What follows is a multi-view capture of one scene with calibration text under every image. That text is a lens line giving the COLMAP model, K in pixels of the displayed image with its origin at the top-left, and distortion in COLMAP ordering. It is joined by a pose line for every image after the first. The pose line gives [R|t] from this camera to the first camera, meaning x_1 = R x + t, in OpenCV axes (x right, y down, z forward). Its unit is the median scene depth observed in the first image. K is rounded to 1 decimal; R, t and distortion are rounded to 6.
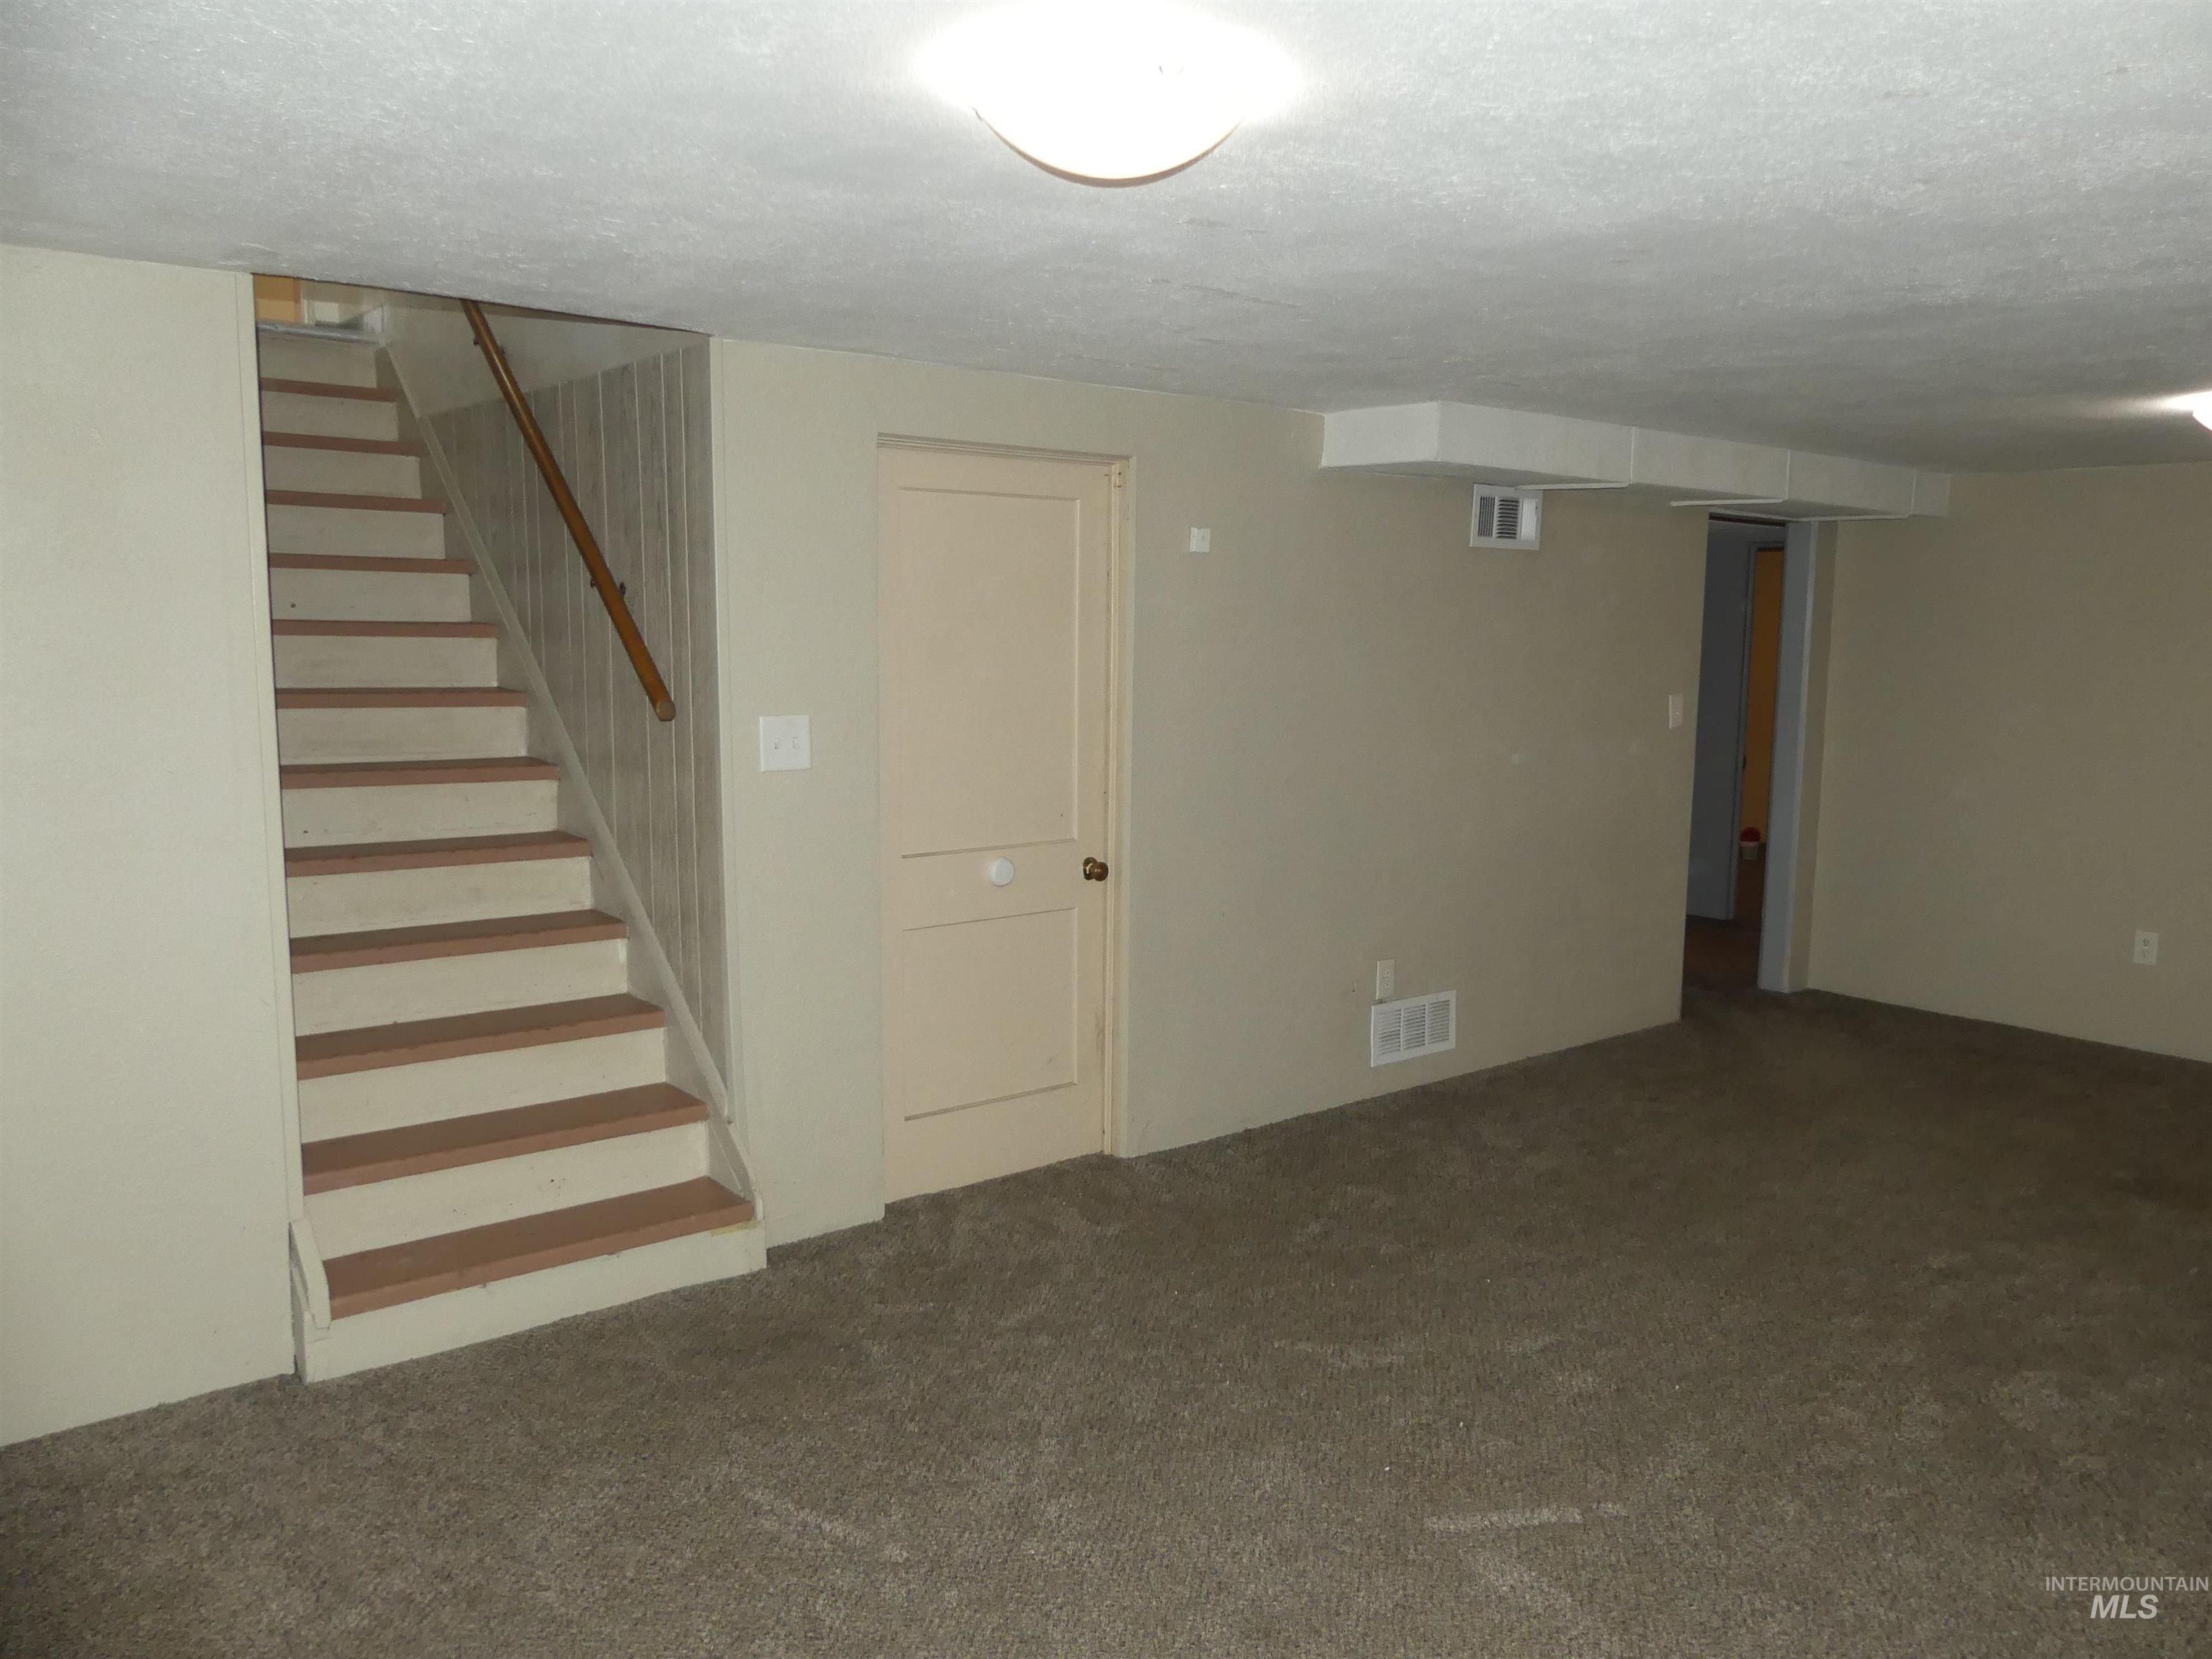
lens RADIAL K [[1655.1, 0, 1106.0], [0, 1655.1, 829.5], [0, 0, 1]] dist [-0.062242, 0.099362]
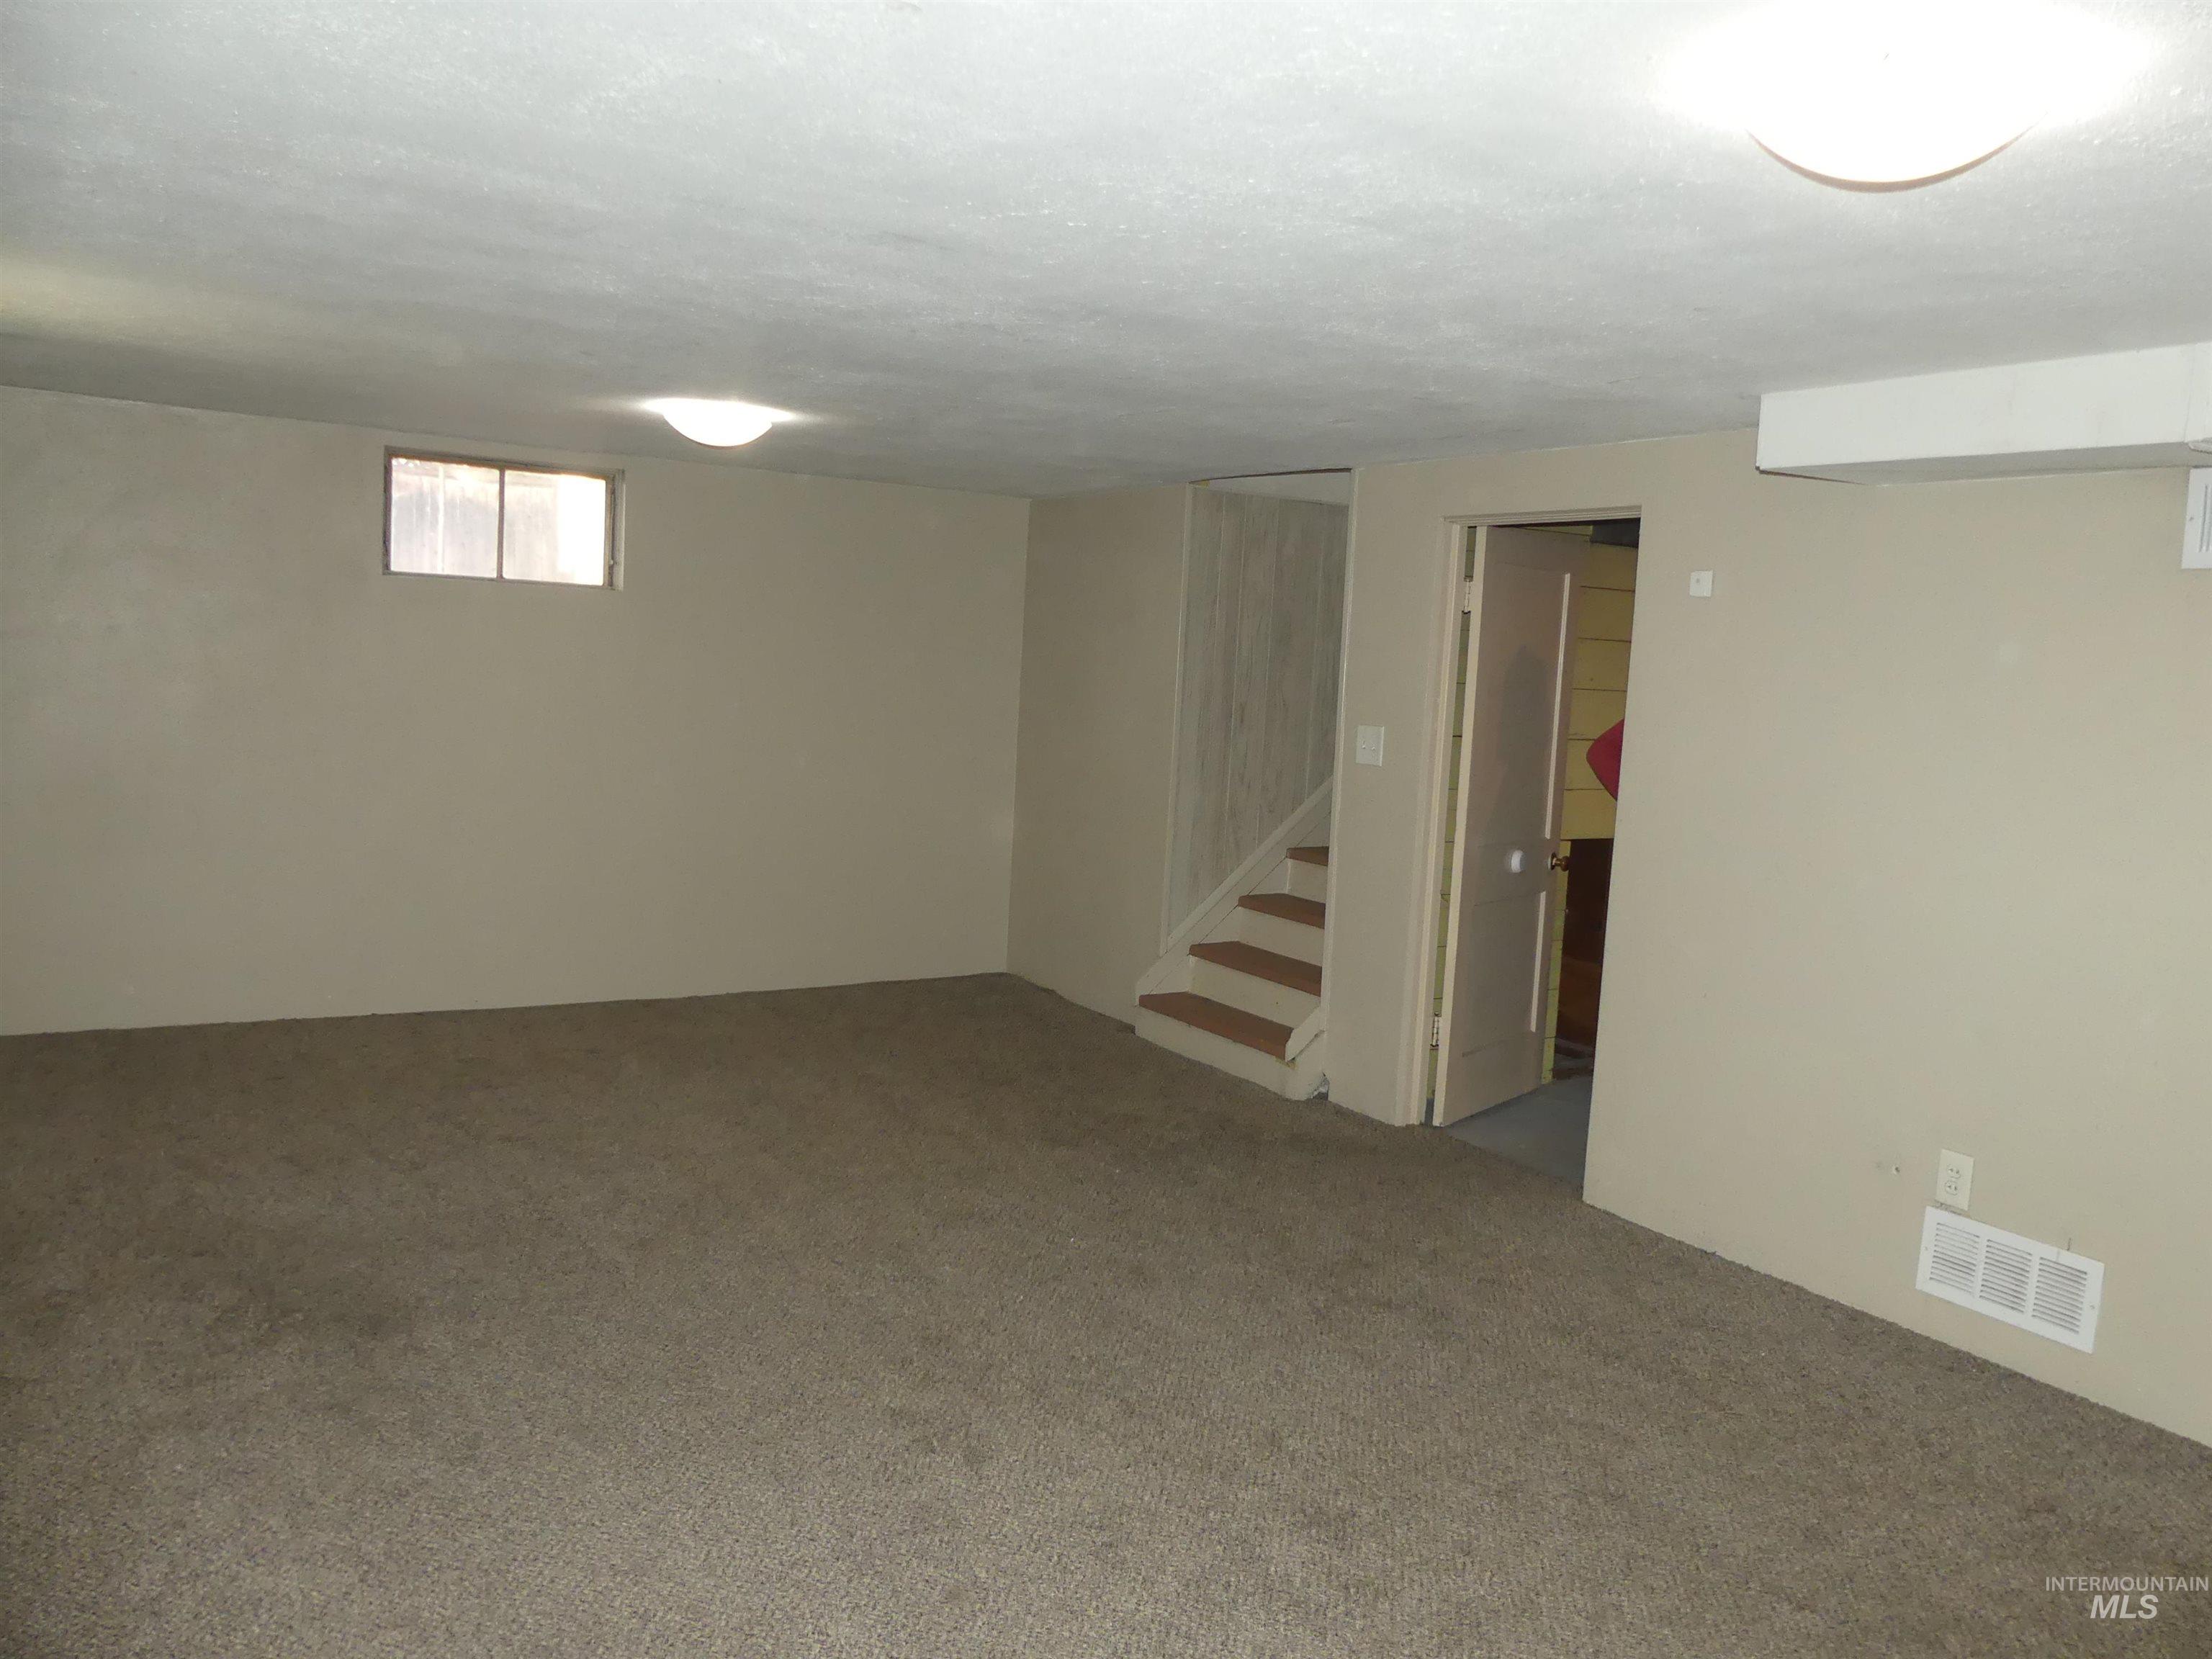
lens RADIAL K [[1655.1, 0, 1106.0], [0, 1655.1, 829.5], [0, 0, 1]] dist [-0.062242, 0.099362]
pose [[-0.109195, 0.082593, -0.990583, 0.898981], [-0.188782, 0.976682, 0.102244, -0.060698], [0.975929, 0.198169, -0.091056, 0.672308]]
